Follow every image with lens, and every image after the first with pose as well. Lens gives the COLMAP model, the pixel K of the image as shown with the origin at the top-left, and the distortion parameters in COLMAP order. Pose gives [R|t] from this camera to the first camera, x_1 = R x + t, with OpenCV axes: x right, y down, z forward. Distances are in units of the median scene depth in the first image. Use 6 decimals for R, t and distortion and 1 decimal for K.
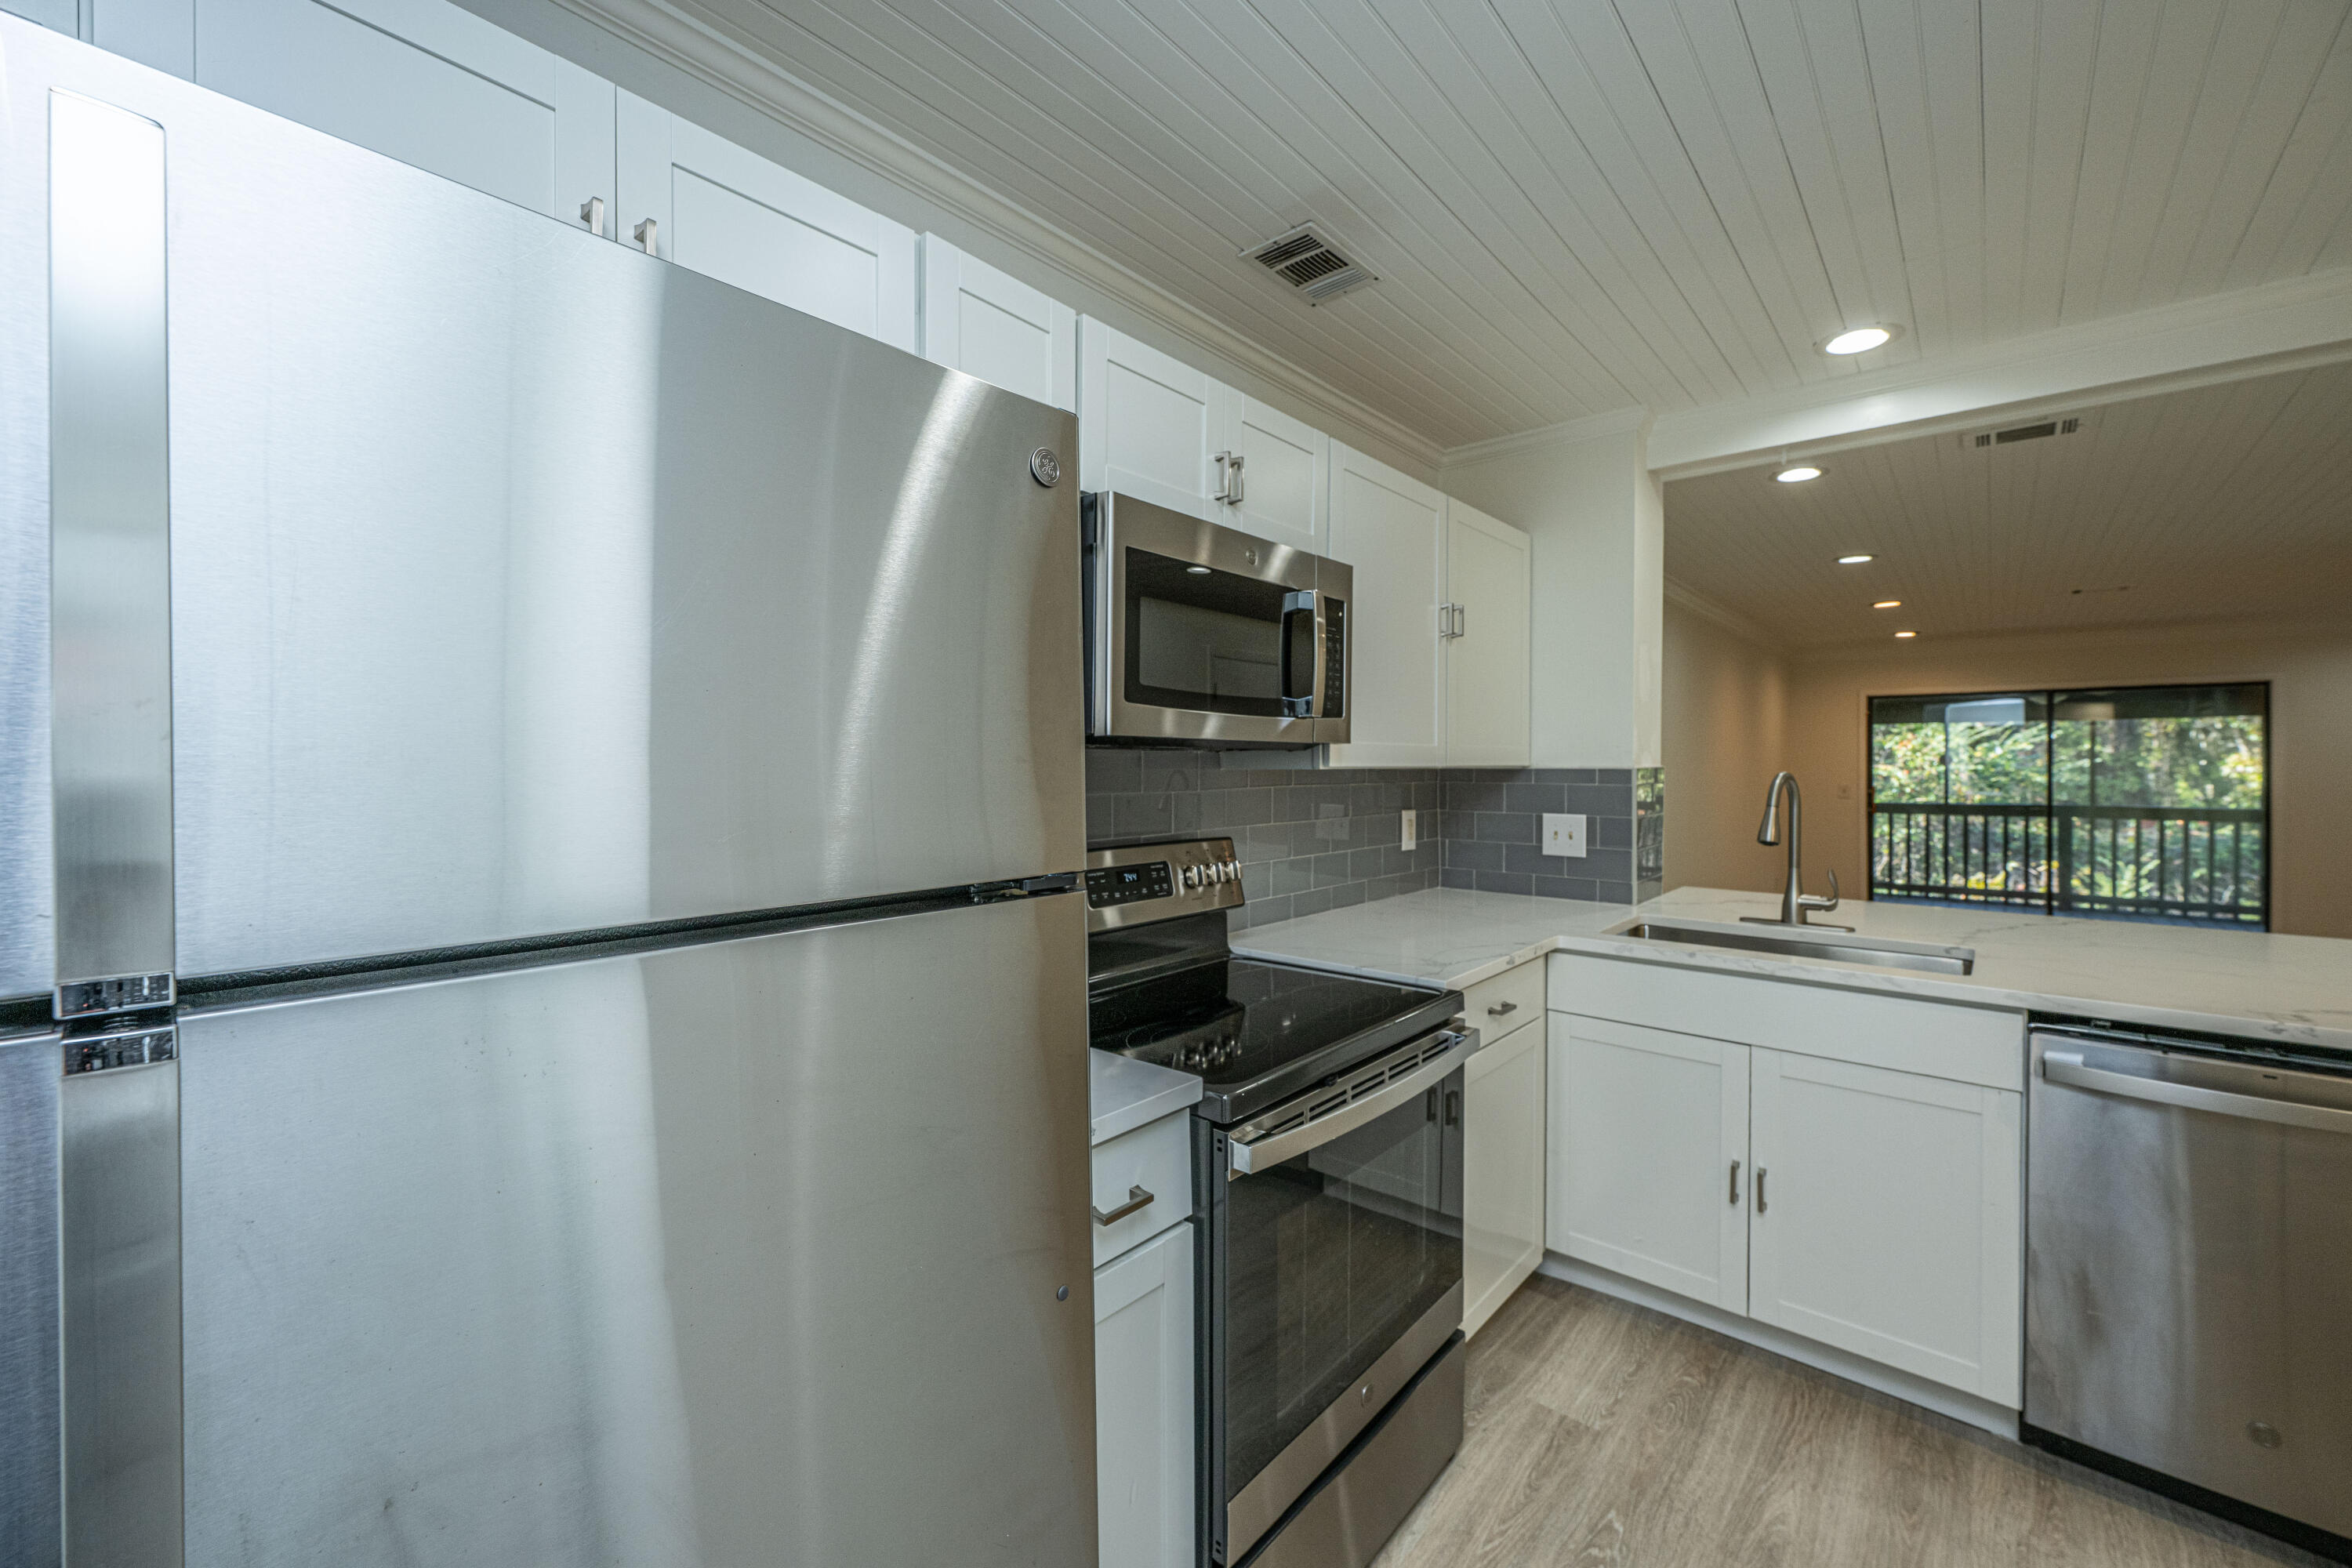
lens RADIAL K [[953.4, 0, 1146.7], [0, 953.4, 782.7], [0, 0, 1]] dist [0.002223, 0.000371]
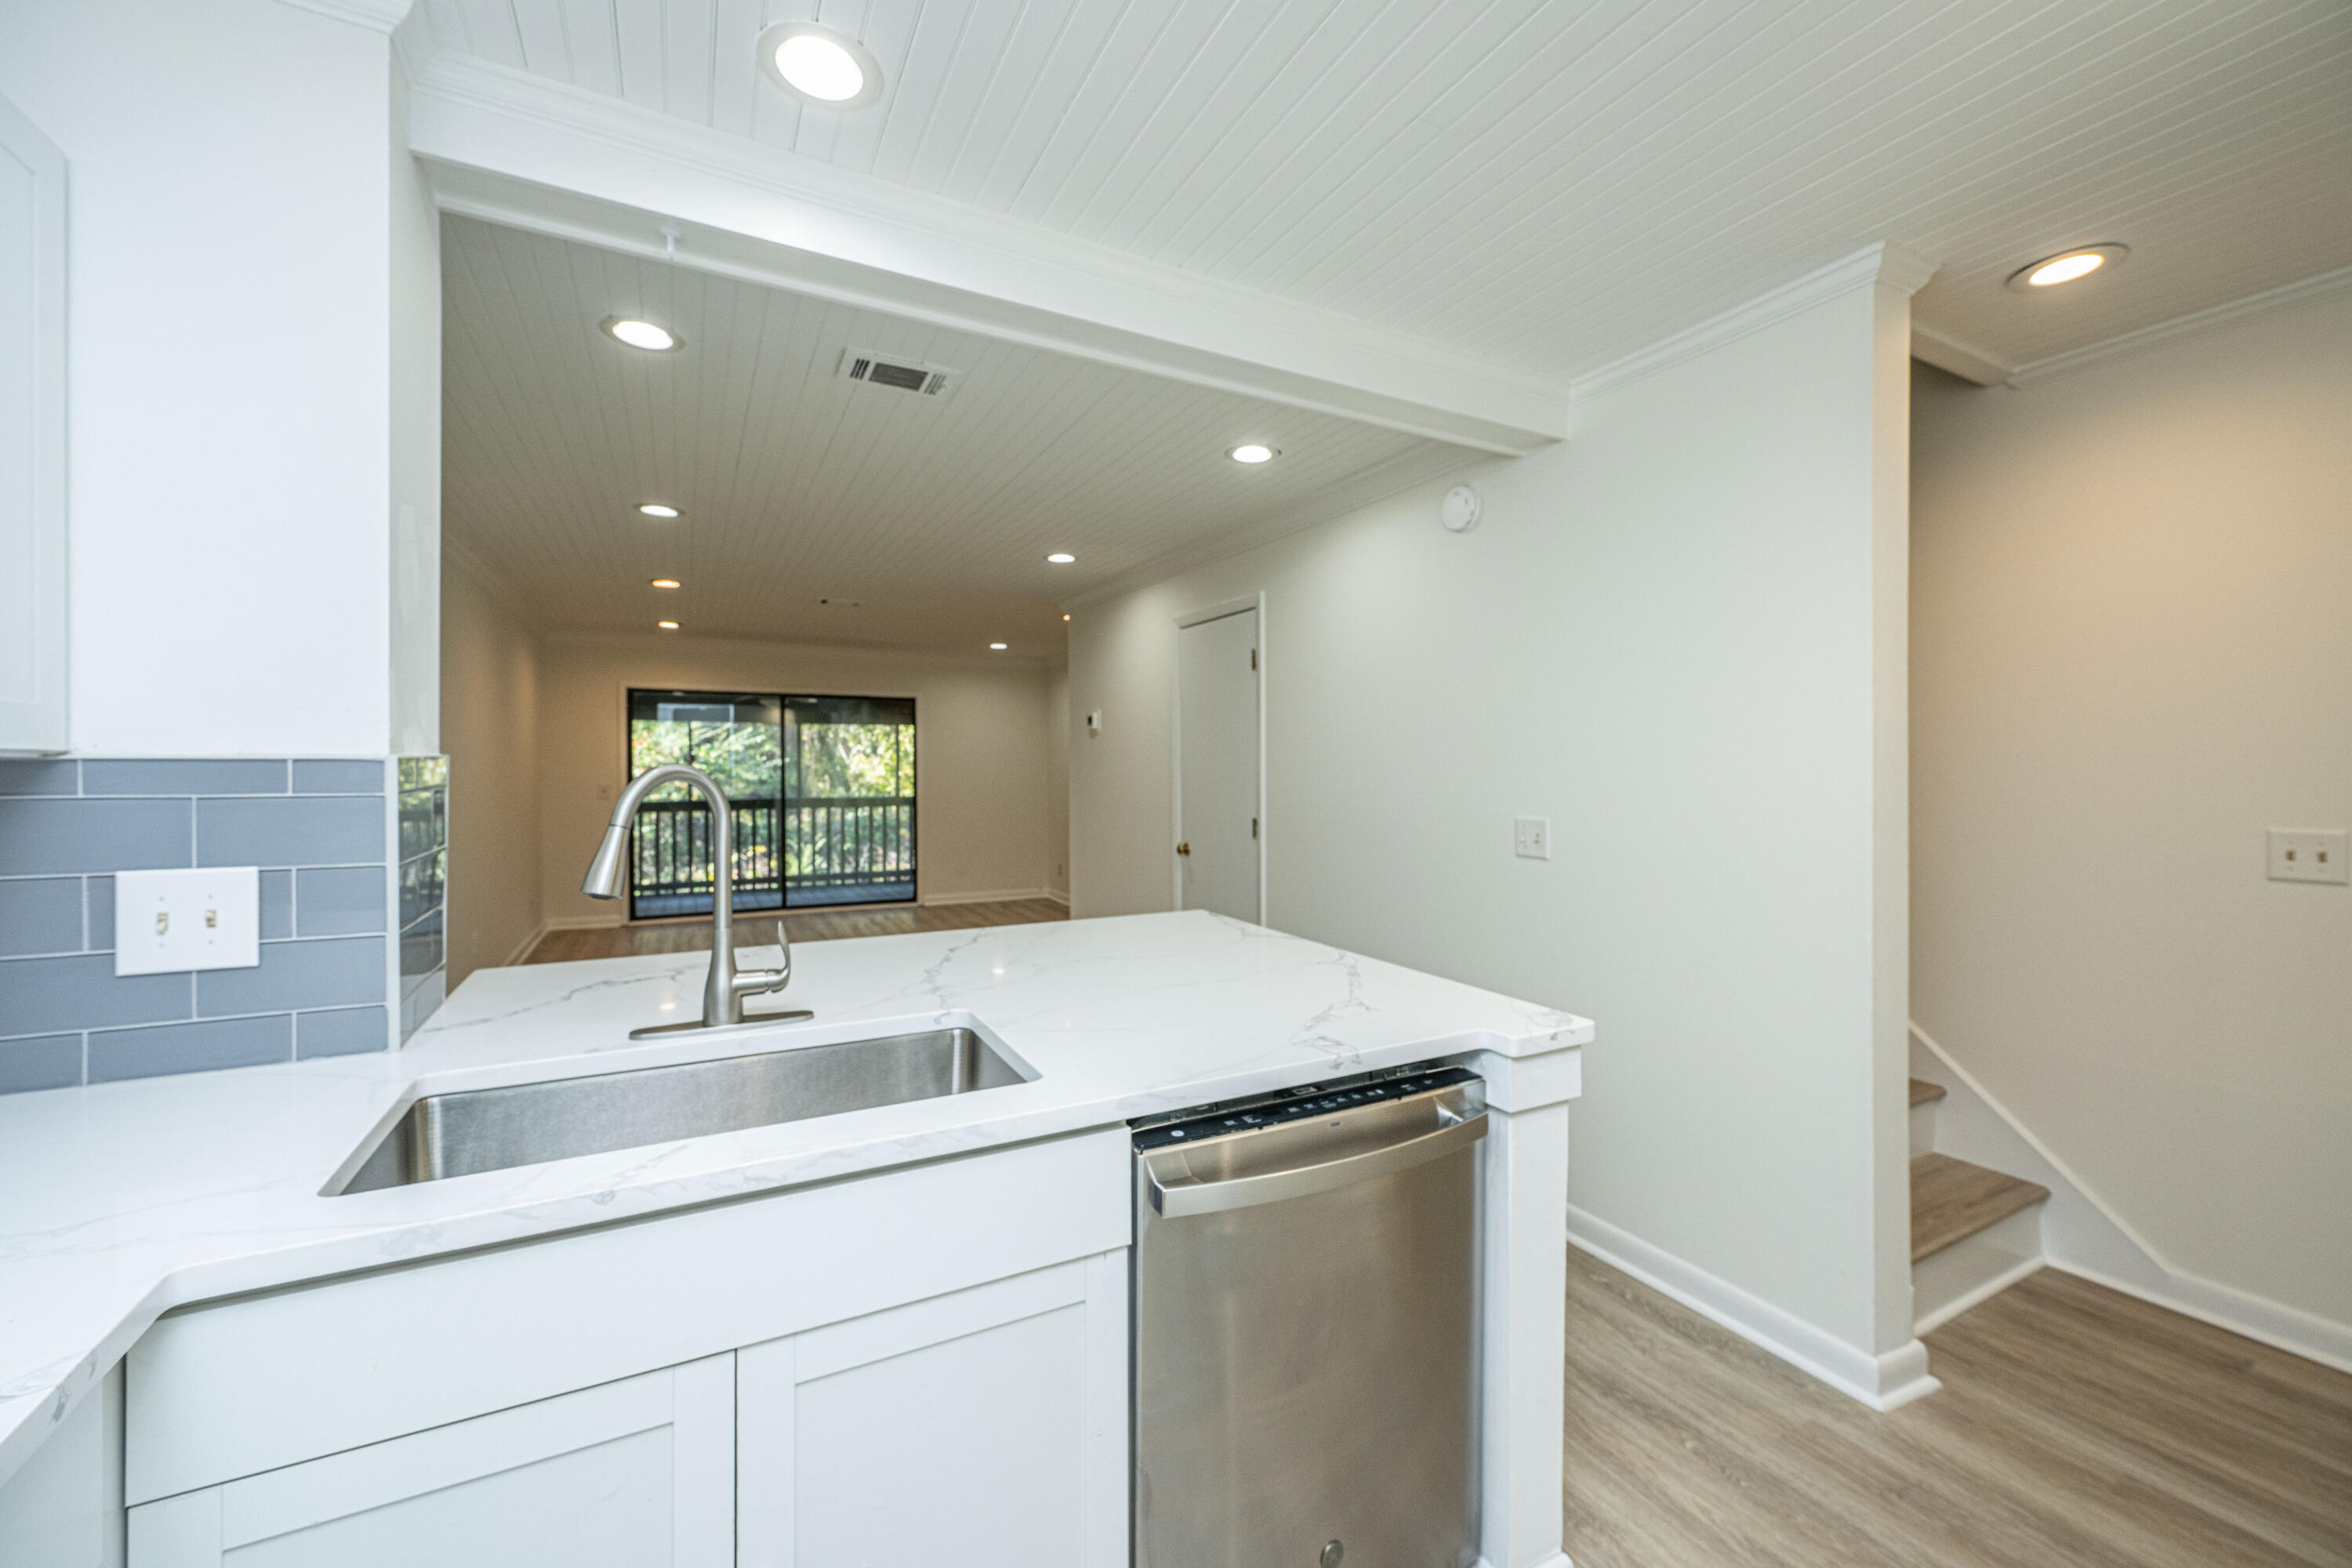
lens RADIAL K [[953.4, 0, 1192.2], [0, 953.4, 735.4], [0, 0, 1]] dist [0.002223, 0.000371]
pose [[0.345394, 0.022826, 0.938180, 0.064996], [0.025535, 0.999105, -0.033710, 0.000437], [-0.938110, 0.035599, 0.344502, 0.147301]]
